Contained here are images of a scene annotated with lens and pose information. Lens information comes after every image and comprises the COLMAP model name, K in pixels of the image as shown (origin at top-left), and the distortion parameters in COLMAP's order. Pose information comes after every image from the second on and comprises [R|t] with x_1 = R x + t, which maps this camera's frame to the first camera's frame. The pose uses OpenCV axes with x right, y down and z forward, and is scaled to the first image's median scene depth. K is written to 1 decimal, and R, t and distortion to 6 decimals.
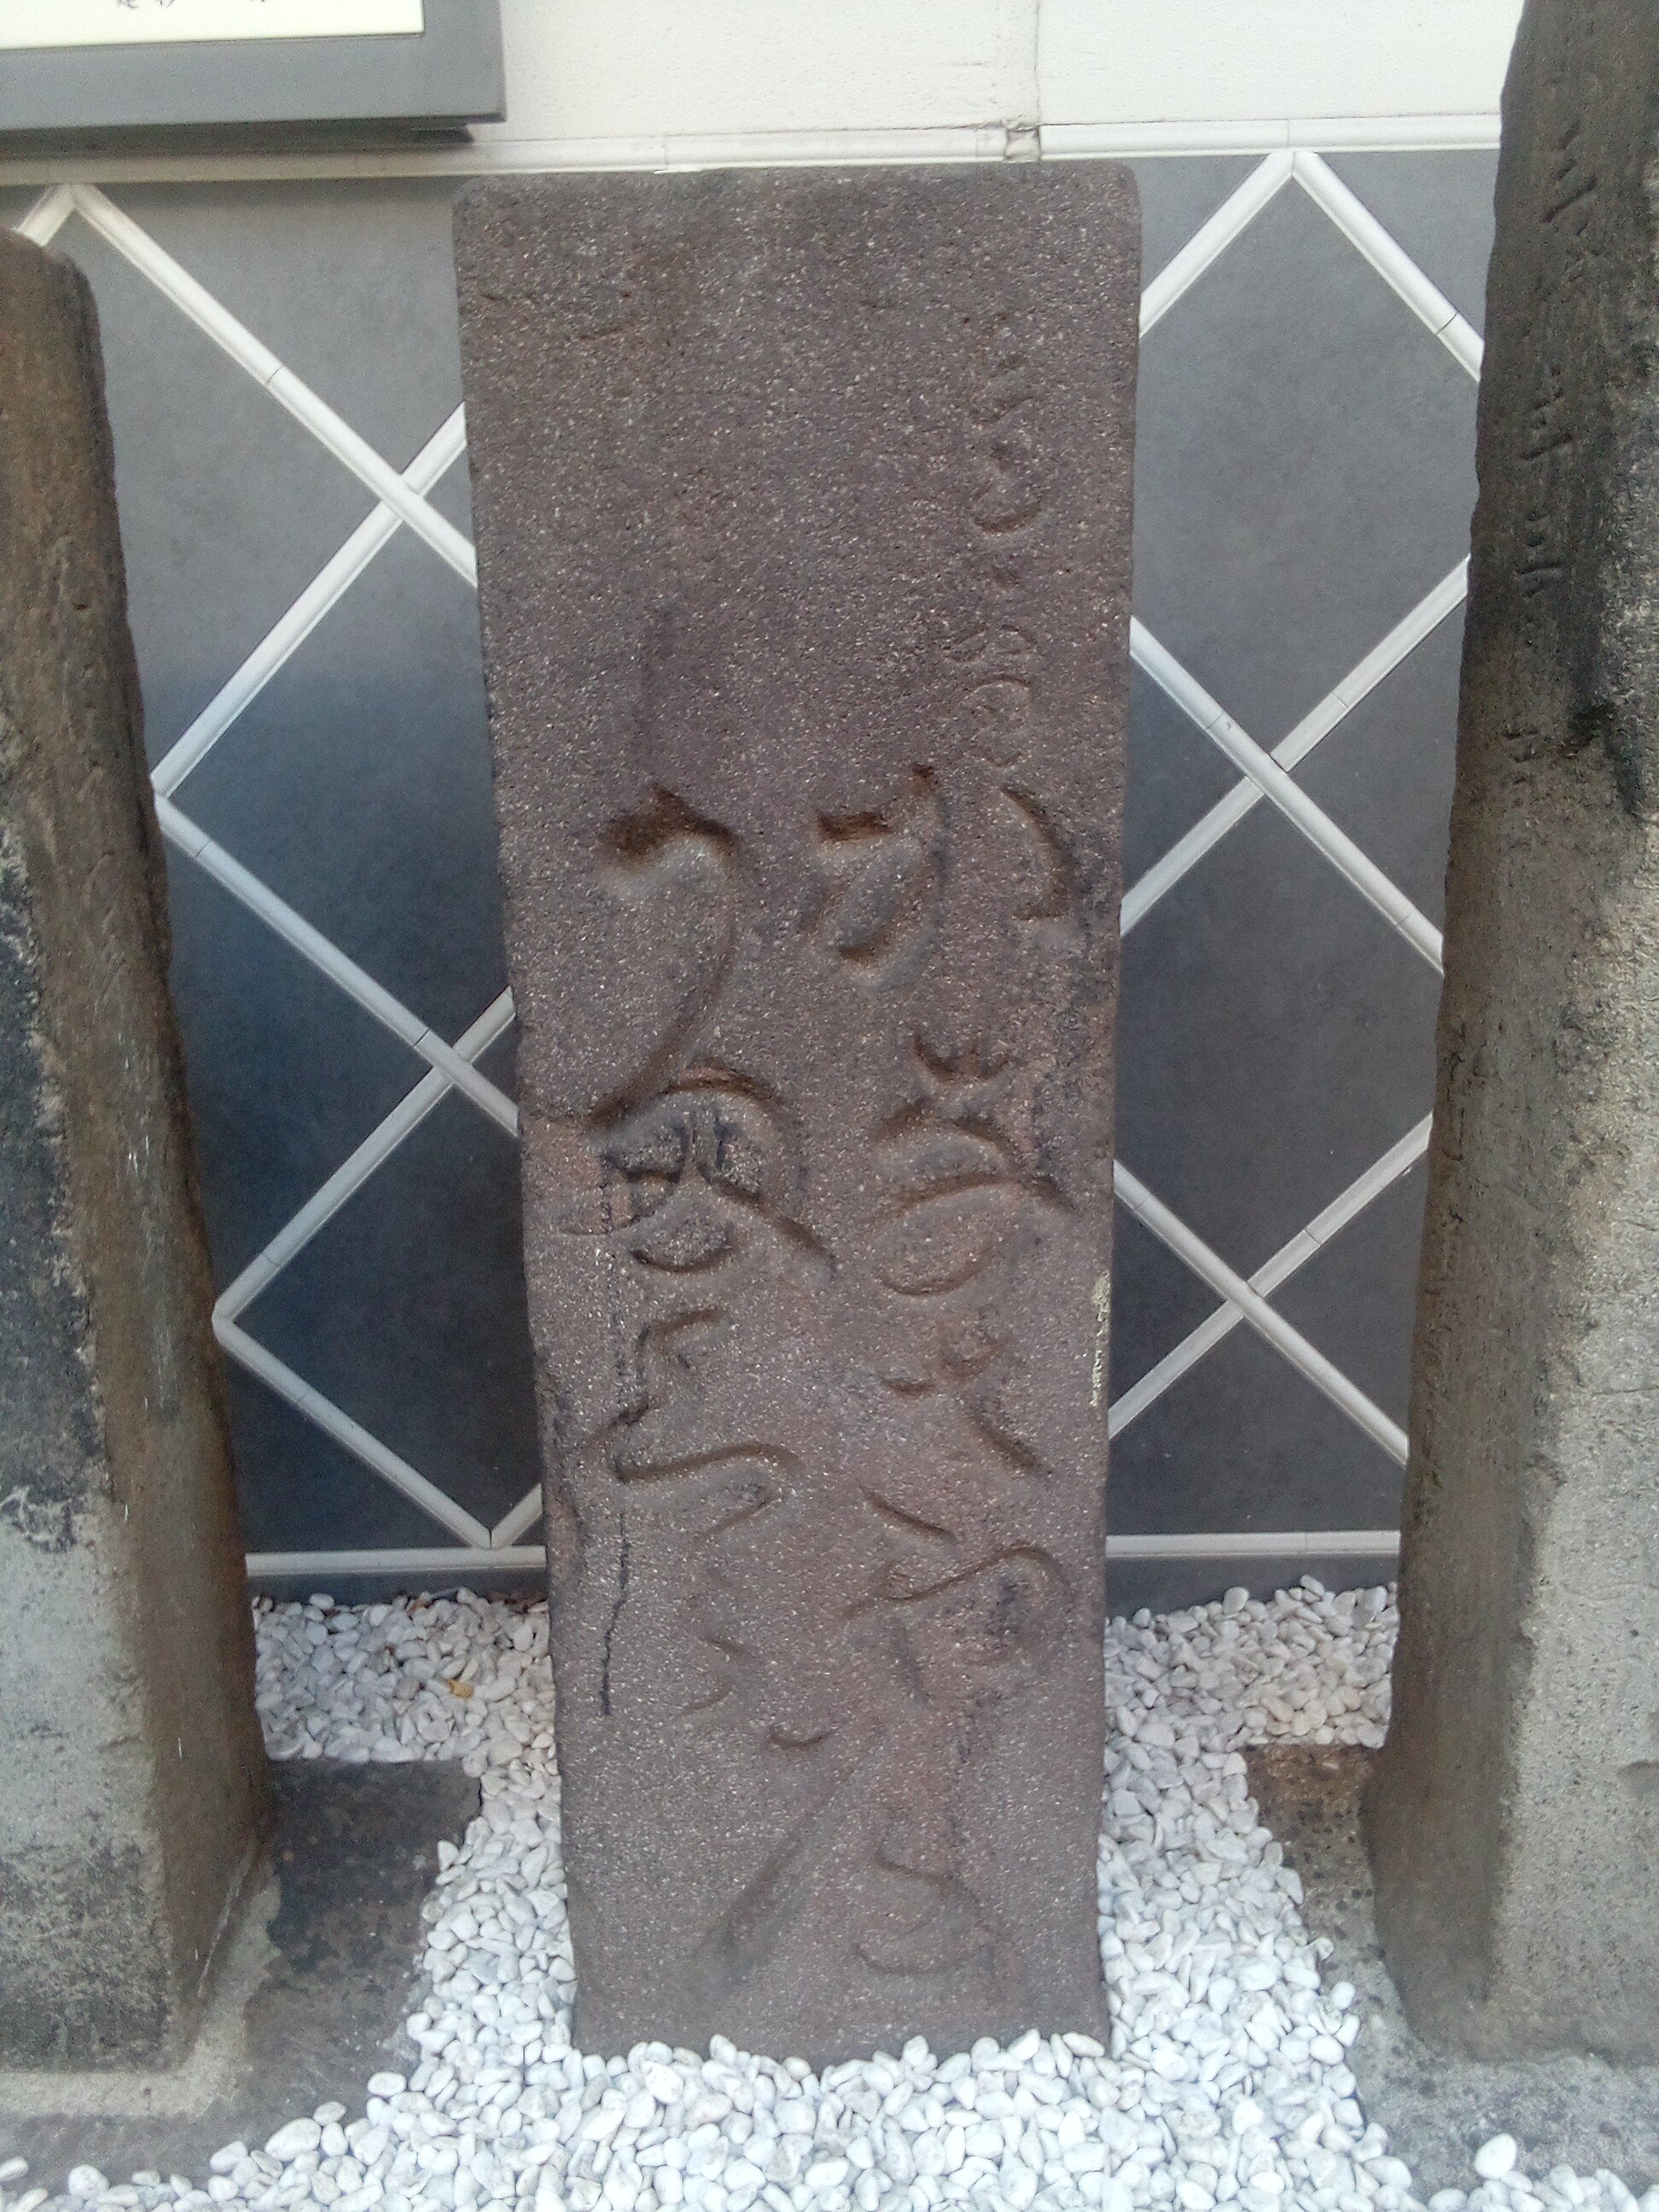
lens RADIAL K [[1826.5, 0, 837.8], [0, 1826.5, 1111.5], [0, 0, 1]] dist [0.057033, -0.088364]
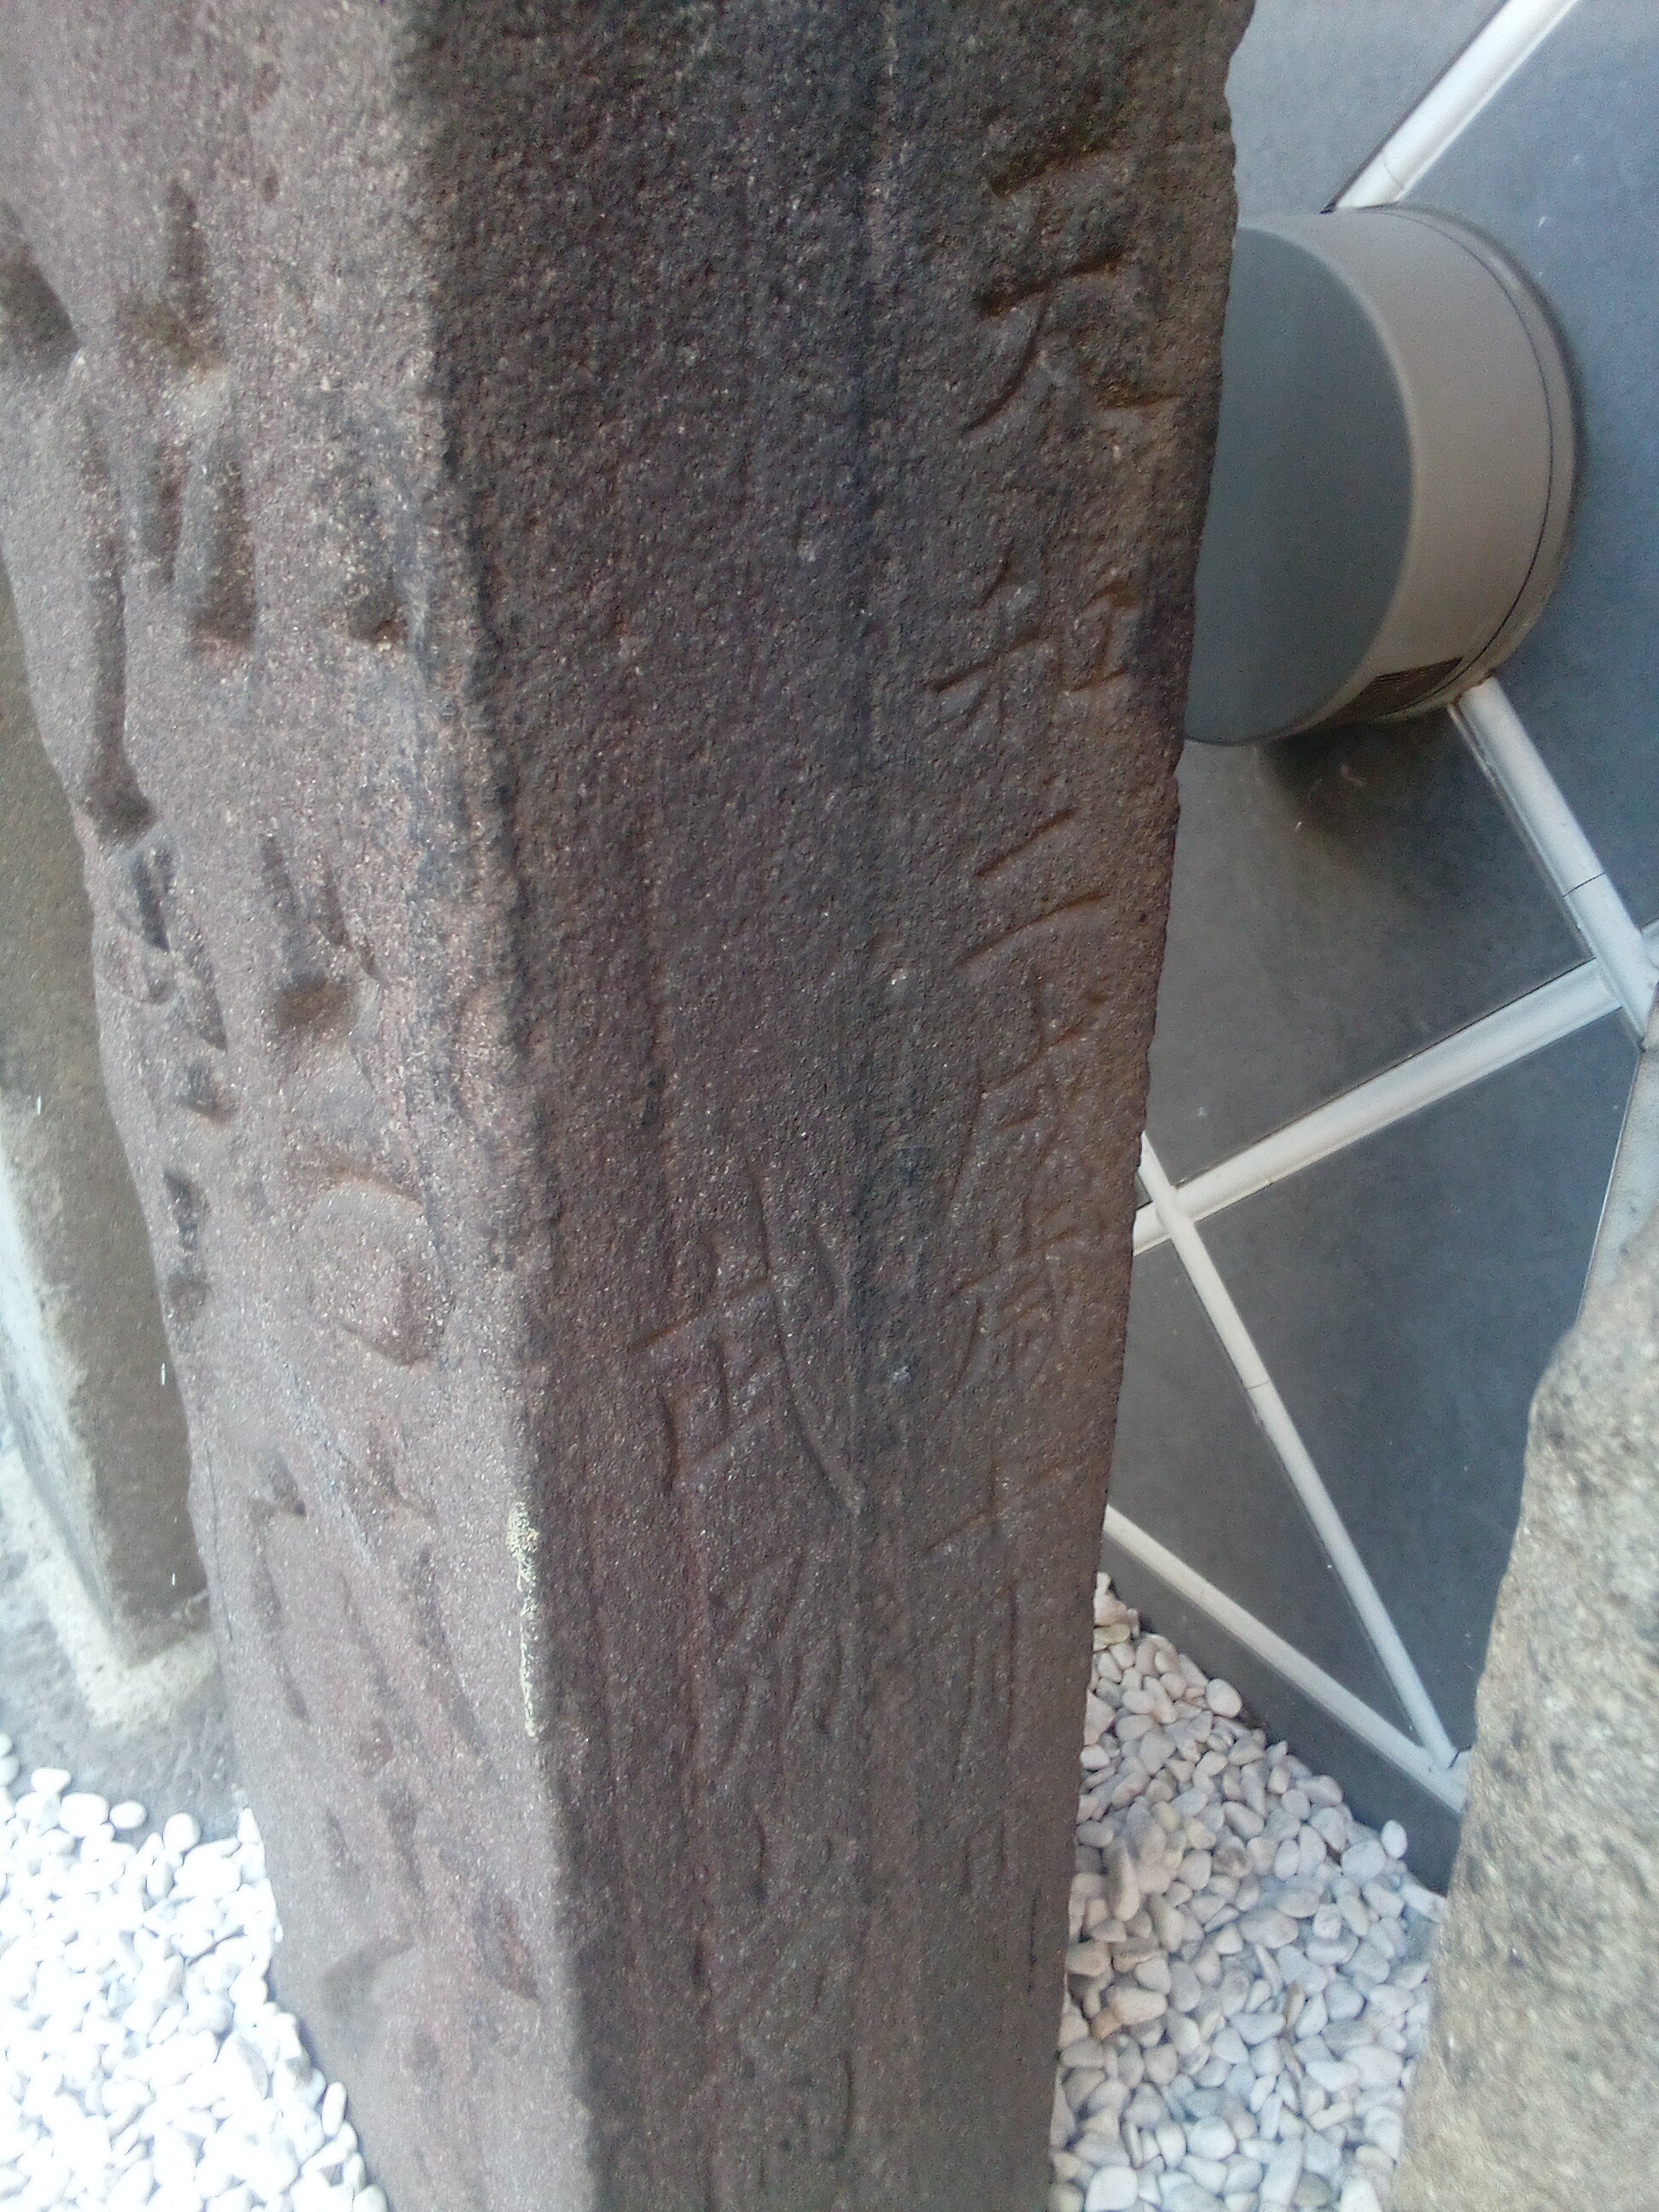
lens RADIAL K [[1826.5, 0, 820.3], [0, 1826.5, 1107.8], [0, 0, 1]] dist [0.057033, -0.088364]
pose [[0.584636, 0.402693, -0.704301, 0.434591], [-0.233460, 0.914904, 0.329314, -0.150663], [0.776980, -0.028103, 0.628898, 0.744287]]
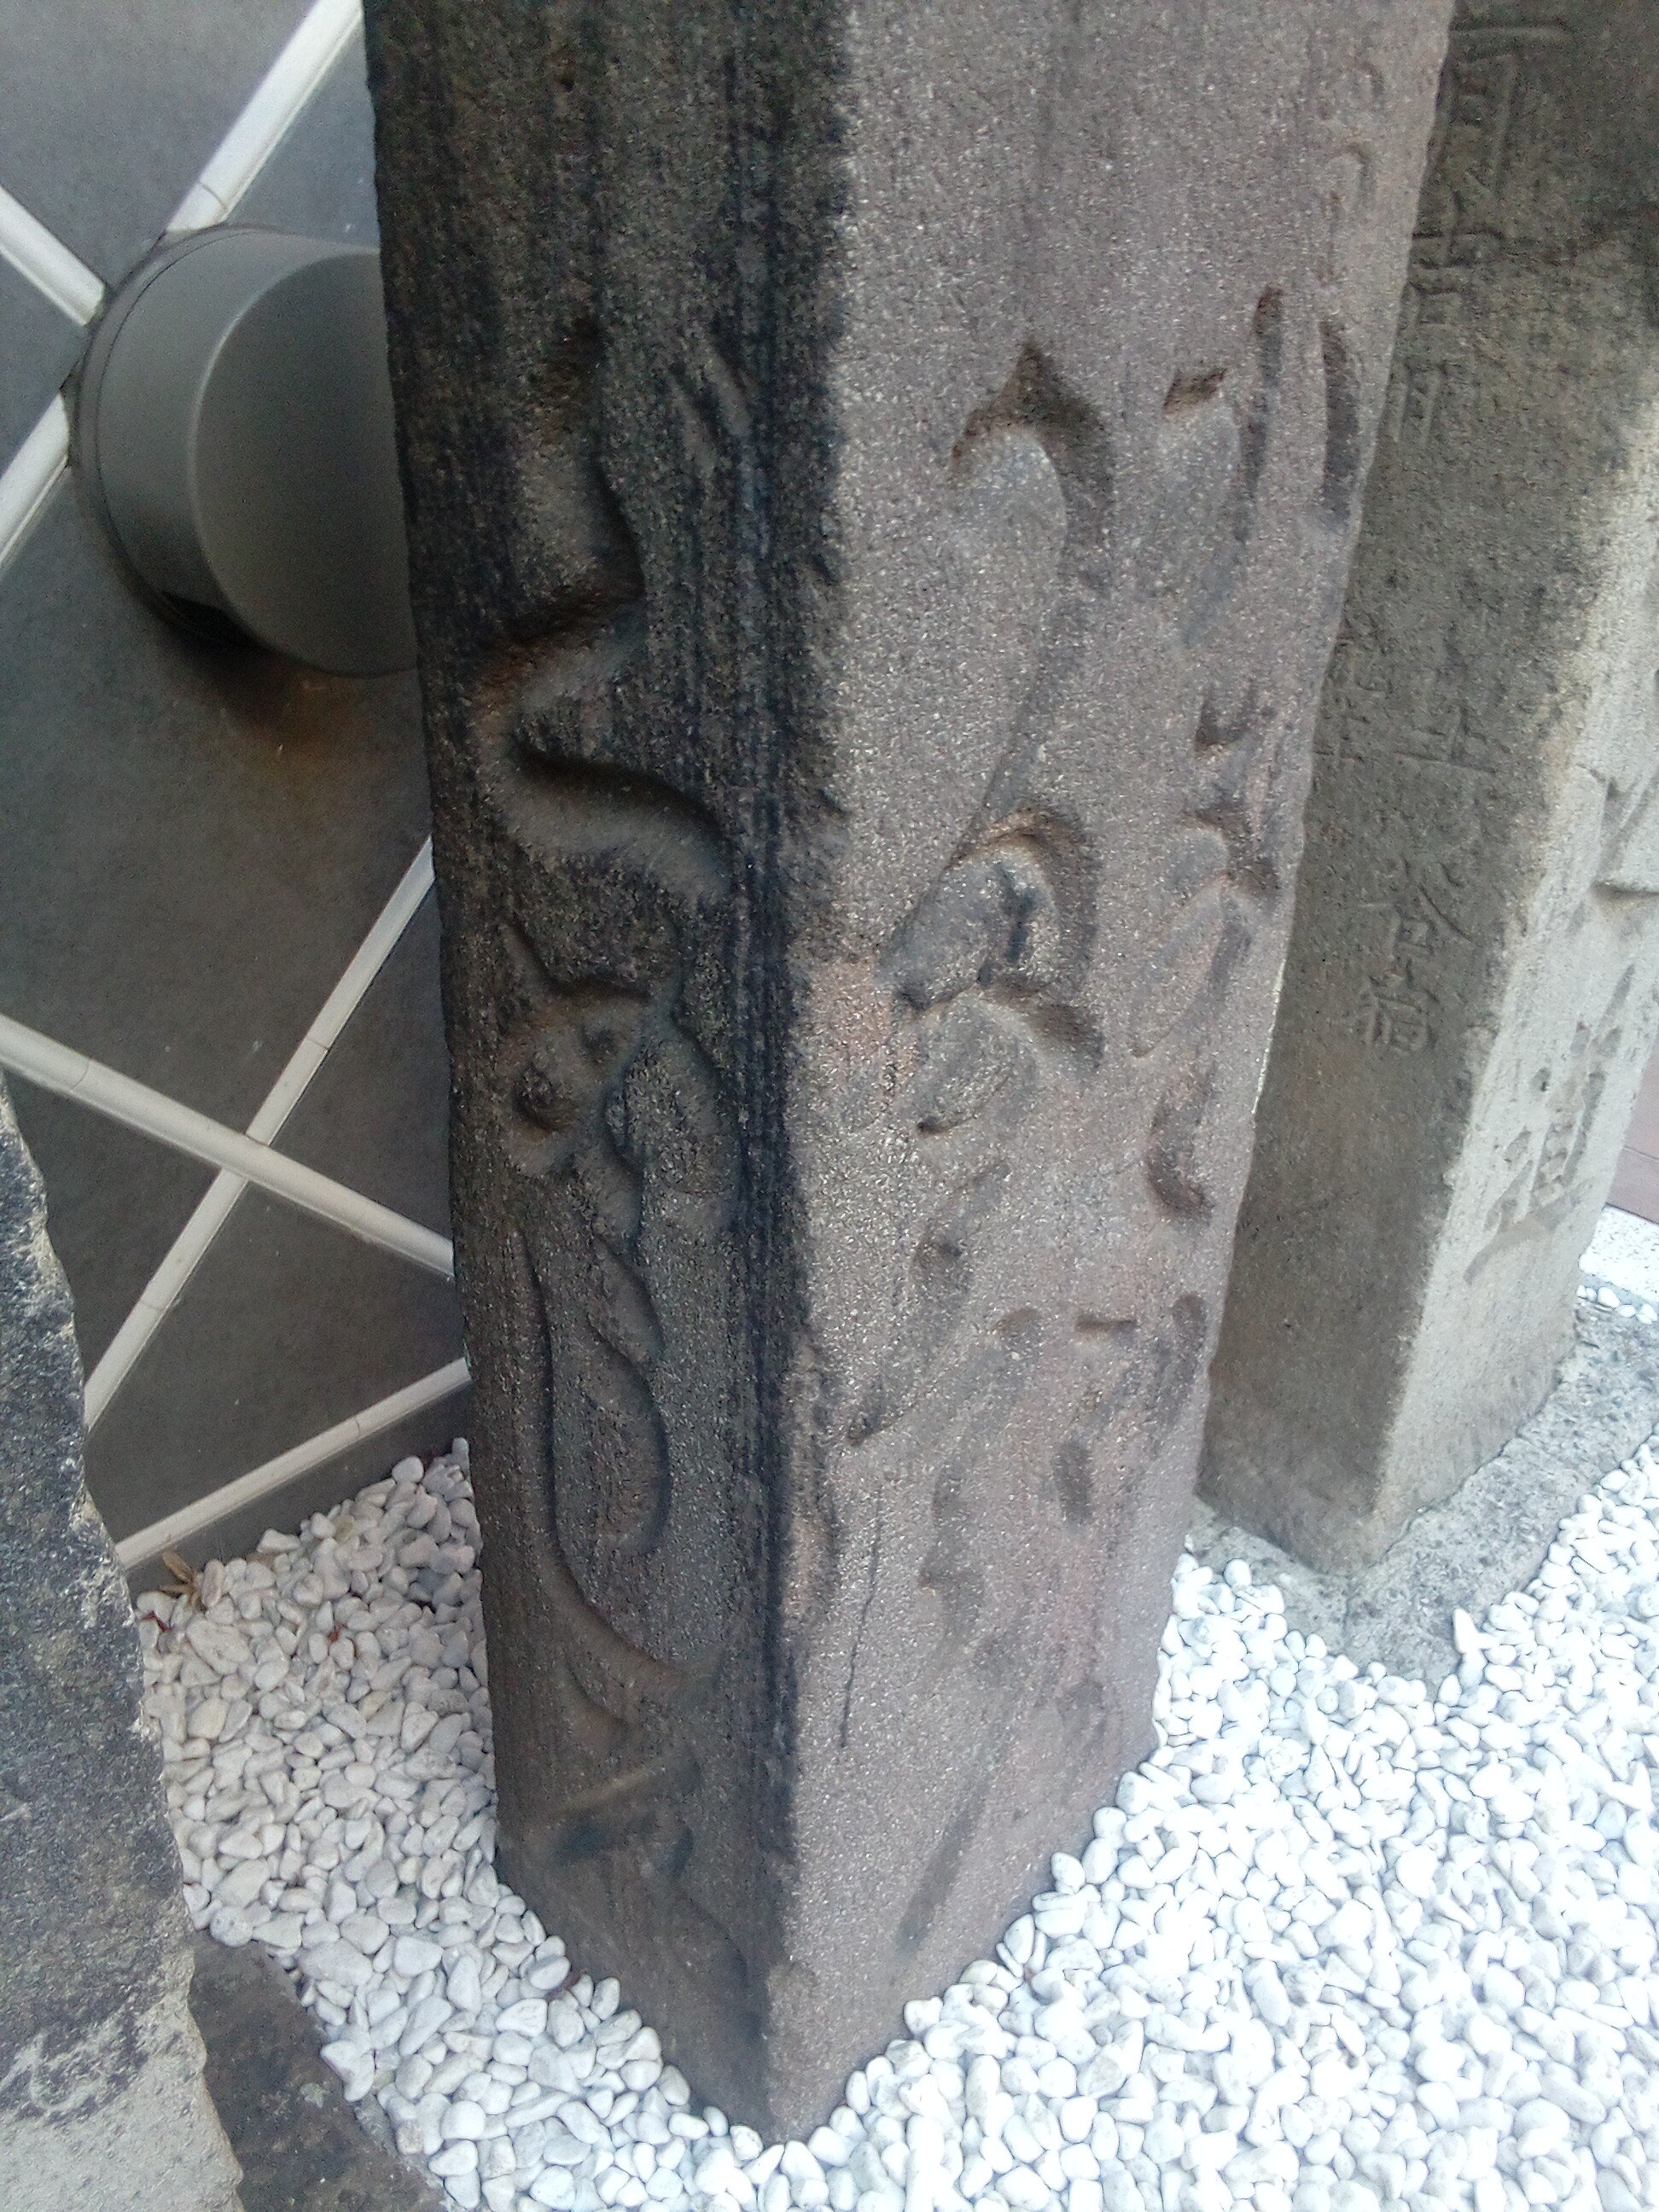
lens RADIAL K [[1826.5, 0, 830.9], [0, 1826.5, 1108.8], [0, 0, 1]] dist [0.057033, -0.088364]
pose [[0.667299, -0.325079, 0.670102, -0.530442], [0.150942, 0.940075, 0.305737, -0.121704], [-0.729335, -0.102872, 0.676379, 0.557629]]
